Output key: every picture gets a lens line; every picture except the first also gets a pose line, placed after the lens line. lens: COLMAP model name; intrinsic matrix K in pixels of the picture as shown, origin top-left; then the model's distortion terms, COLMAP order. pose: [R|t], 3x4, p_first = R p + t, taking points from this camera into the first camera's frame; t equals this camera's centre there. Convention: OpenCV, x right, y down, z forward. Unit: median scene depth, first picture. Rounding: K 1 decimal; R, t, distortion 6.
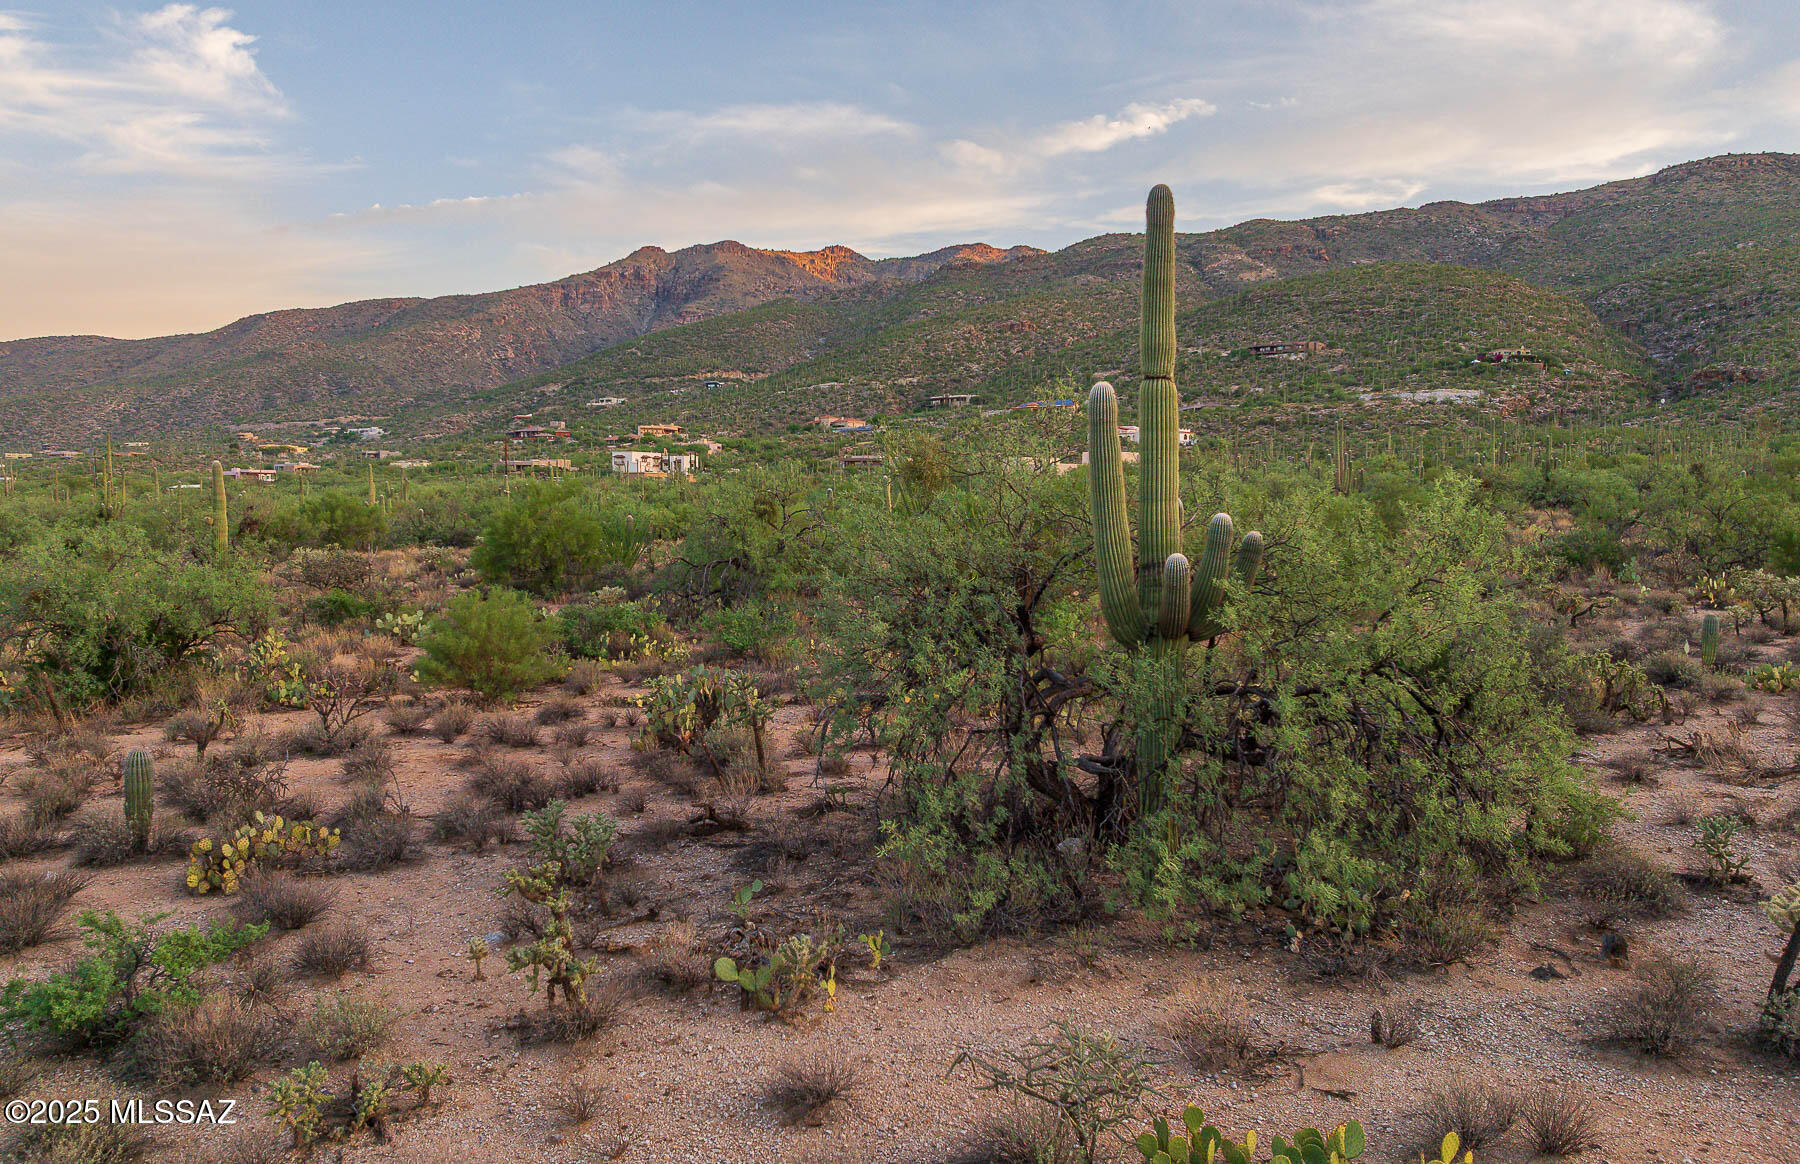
lens RADIAL K [[1457.3, 0, 899.6], [0, 1457.3, 581.5], [0, 0, 1]] dist [-0.016735, -0.004910]
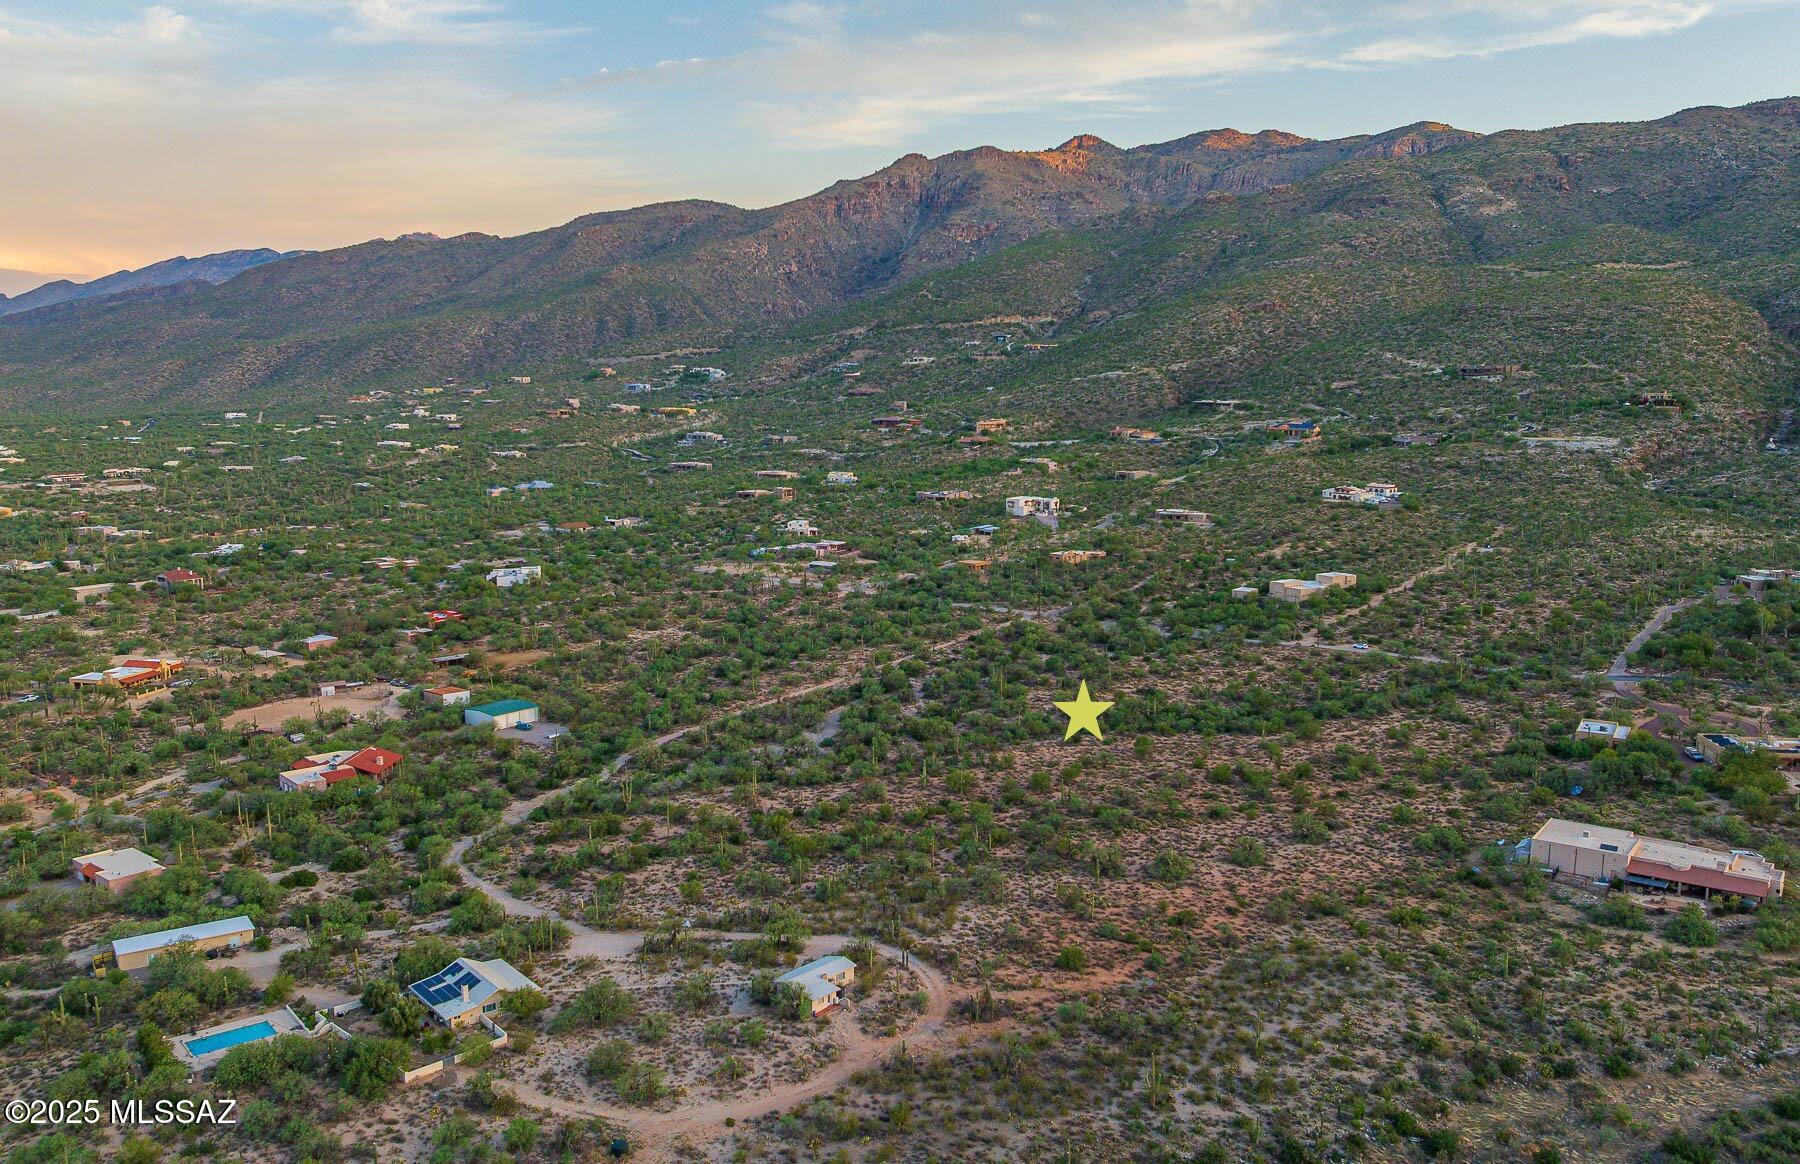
lens RADIAL K [[1457.3, 0, 900.4], [0, 1457.3, 587.9], [0, 0, 1]] dist [-0.016735, -0.004910]
pose [[0.987862, 0.020315, -0.153999, -0.021140], [-0.004588, 0.994794, 0.101803, -0.047150], [0.155265, -0.099861, 0.982813, -0.172132]]
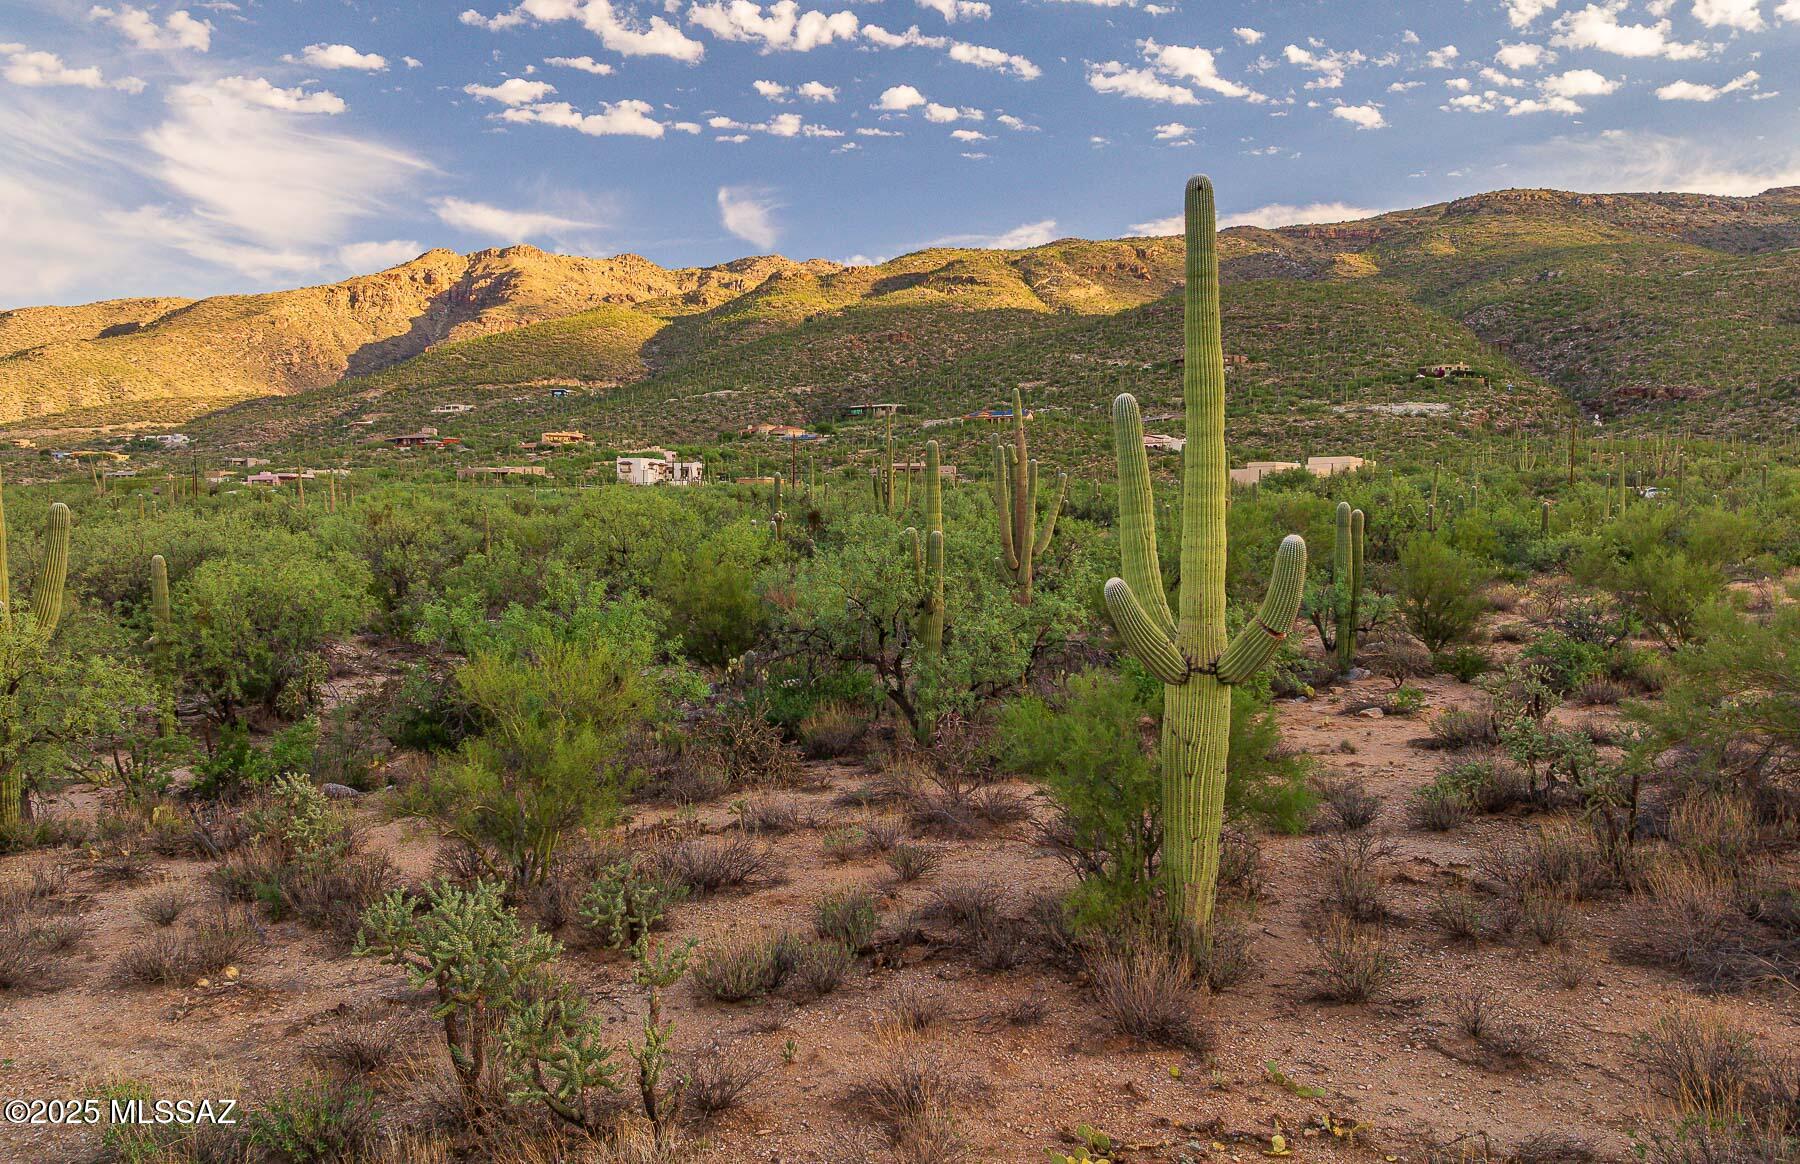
lens RADIAL K [[1457.3, 0, 904.6], [0, 1457.3, 586.5], [0, 0, 1]] dist [-0.016735, -0.004910]
pose [[0.987206, -0.008151, 0.159241, -0.051413], [0.009122, 0.999944, -0.005362, -0.000430], [-0.159188, 0.006746, 0.987225, 0.019467]]
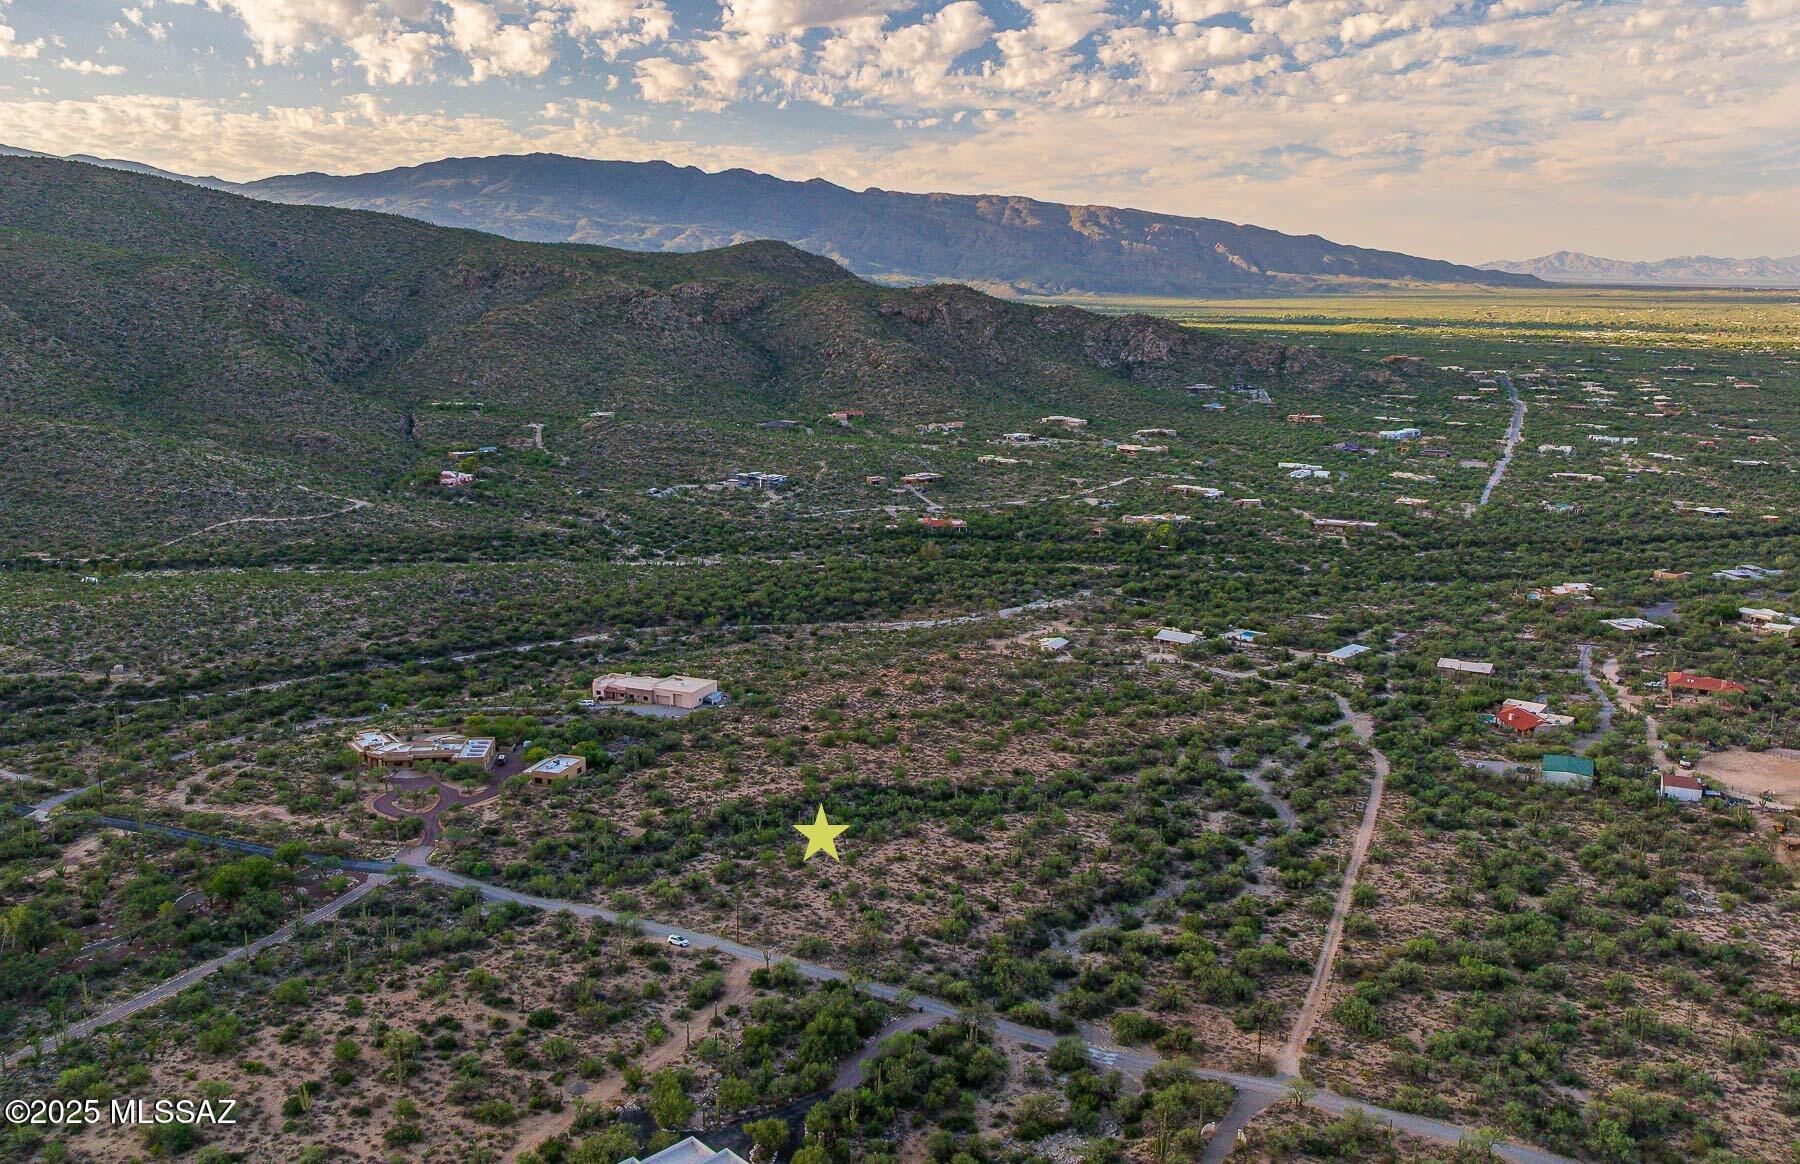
lens RADIAL K [[1457.3, 0, 898.6], [0, 1457.3, 578.6], [0, 0, 1]] dist [-0.016735, -0.004910]
pose [[-0.998146, 0.001491, -0.060853, 0.007159], [-0.014011, 0.967229, 0.253518, -0.096503], [0.059237, 0.253901, -0.965415, 0.281445]]
